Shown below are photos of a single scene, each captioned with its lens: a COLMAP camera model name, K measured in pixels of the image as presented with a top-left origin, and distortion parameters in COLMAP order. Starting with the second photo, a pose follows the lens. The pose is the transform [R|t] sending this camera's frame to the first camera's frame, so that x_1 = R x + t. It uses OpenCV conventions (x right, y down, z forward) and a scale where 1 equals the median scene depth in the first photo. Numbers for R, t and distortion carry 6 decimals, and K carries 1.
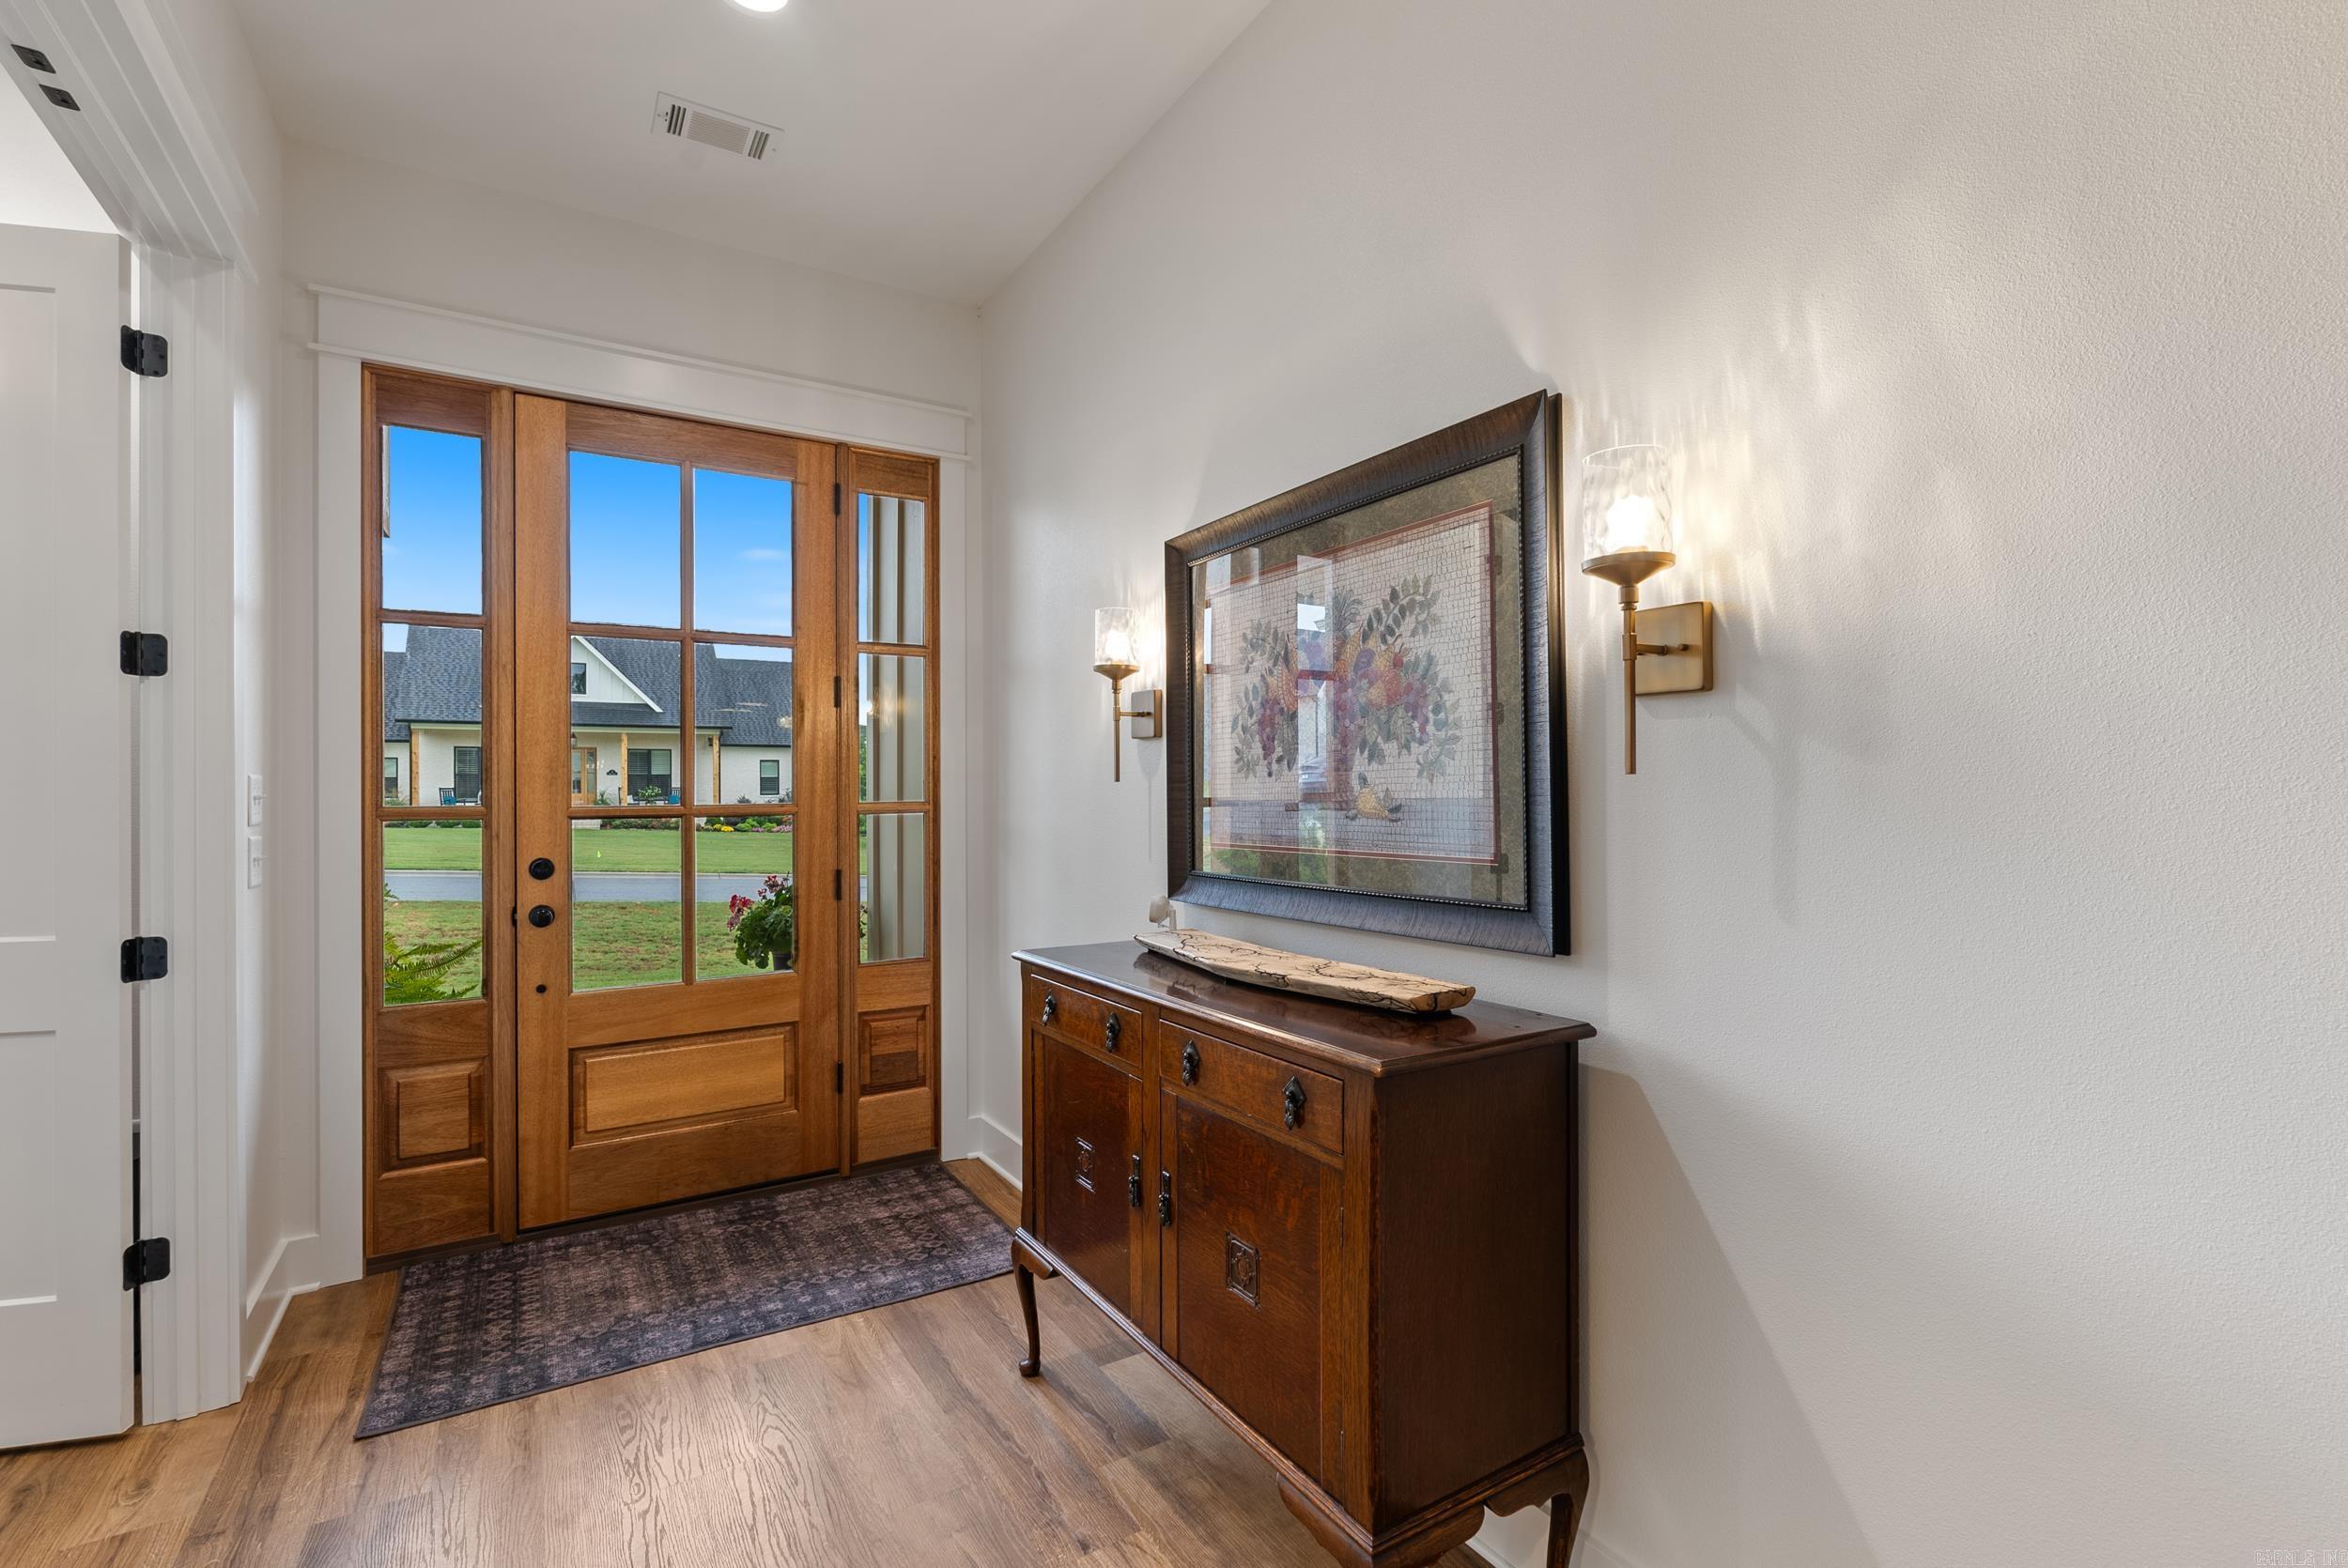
lens RADIAL K [[1048.4, 0, 1170.3], [0, 1048.4, 778.9], [0, 0, 1]] dist [-0.000643, 0.000236]
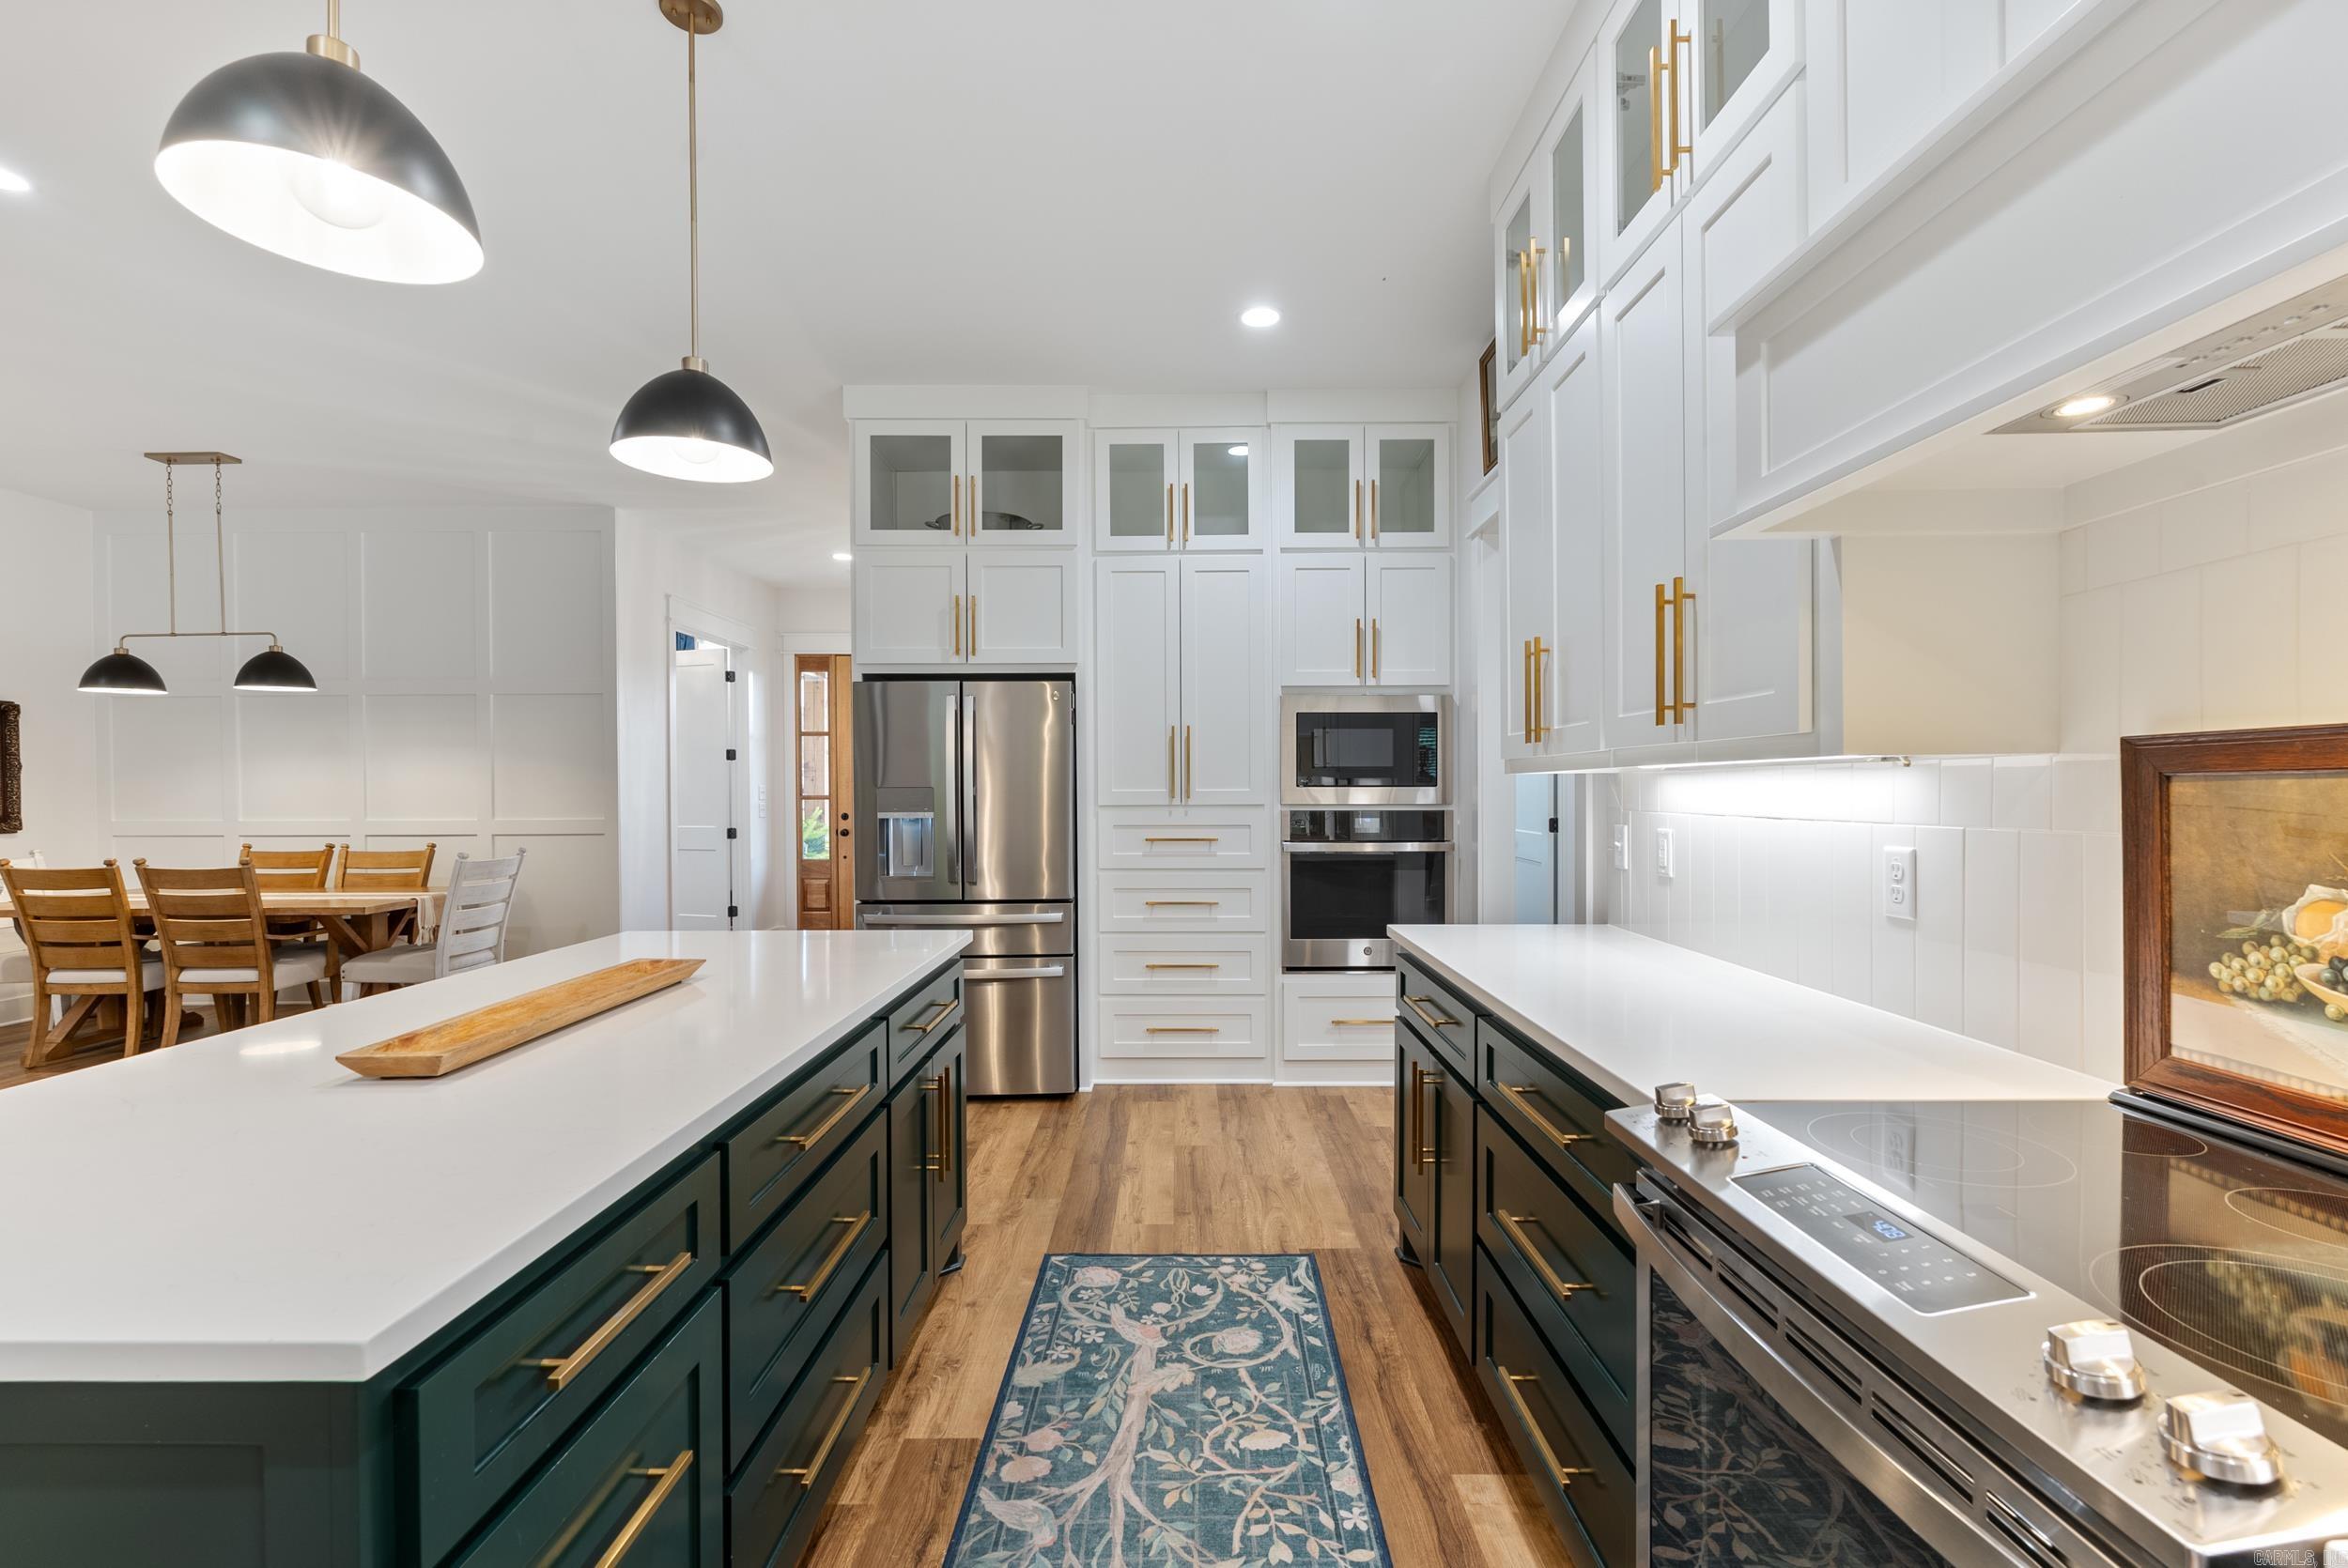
lens RADIAL K [[1048.4, 0, 1177.9], [0, 1048.4, 797.9], [0, 0, 1]] dist [-0.000643, 0.000236]
pose [[0.850369, 0.004174, -0.526171, 2.423261], [0.005027, 0.999858, 0.016056, -0.013196], [0.526163, -0.016299, 0.850227, -1.403928]]
